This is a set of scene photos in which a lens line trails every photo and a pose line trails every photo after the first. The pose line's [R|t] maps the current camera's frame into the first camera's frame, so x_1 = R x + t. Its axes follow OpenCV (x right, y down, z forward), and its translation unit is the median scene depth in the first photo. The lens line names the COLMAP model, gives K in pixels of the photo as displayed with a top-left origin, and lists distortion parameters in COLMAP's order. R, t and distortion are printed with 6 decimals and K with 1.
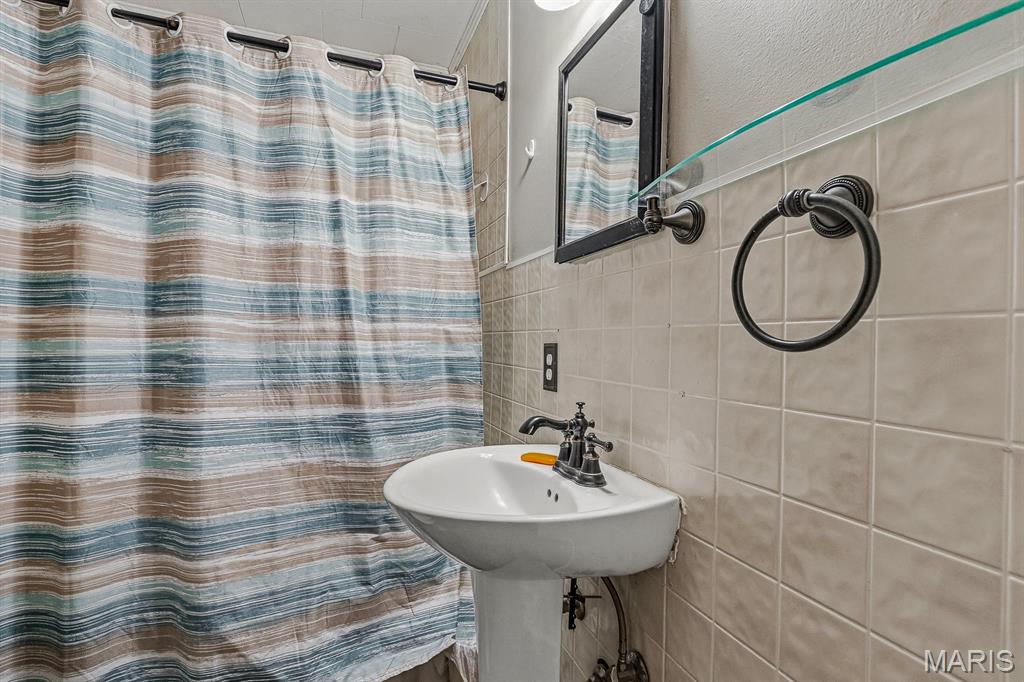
lens RADIAL K [[473.9, 0, 534.6], [0, 473.9, 341.2], [0, 0, 1]] dist [-0.001845, 0.000065]
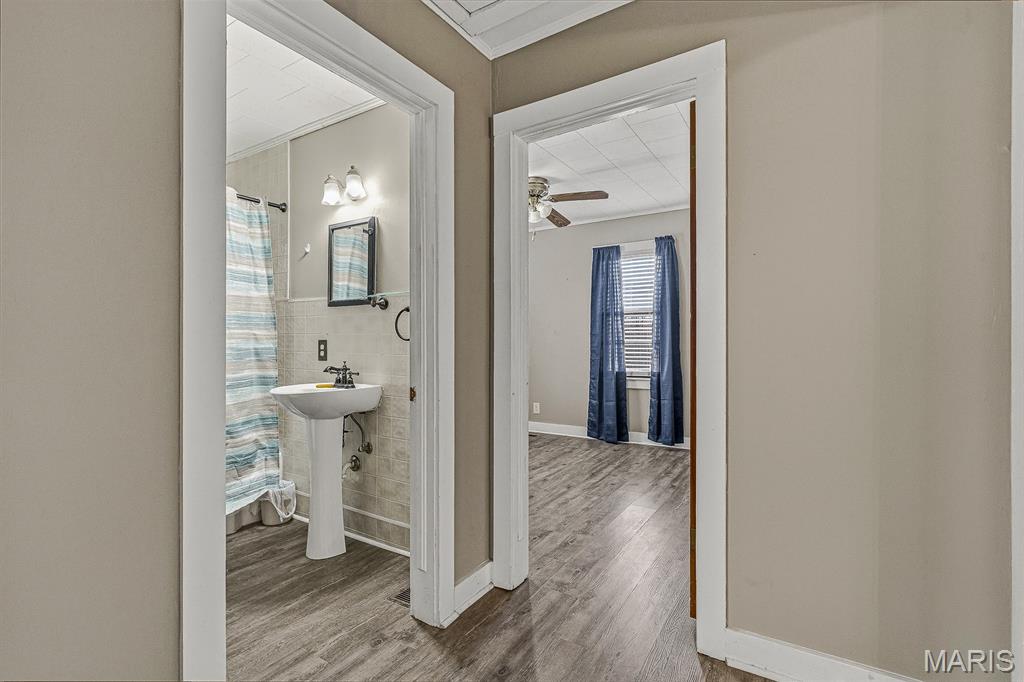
lens RADIAL K [[471.0, 0, 506.7], [0, 471.0, 344.7], [0, 0, 1]] dist [-0.004773, -0.000182]
pose [[0.829684, -0.013934, 0.558059, -0.408974], [0.006359, 0.999859, 0.015510, -0.001473], [-0.558197, -0.009320, 0.829656, -1.134299]]
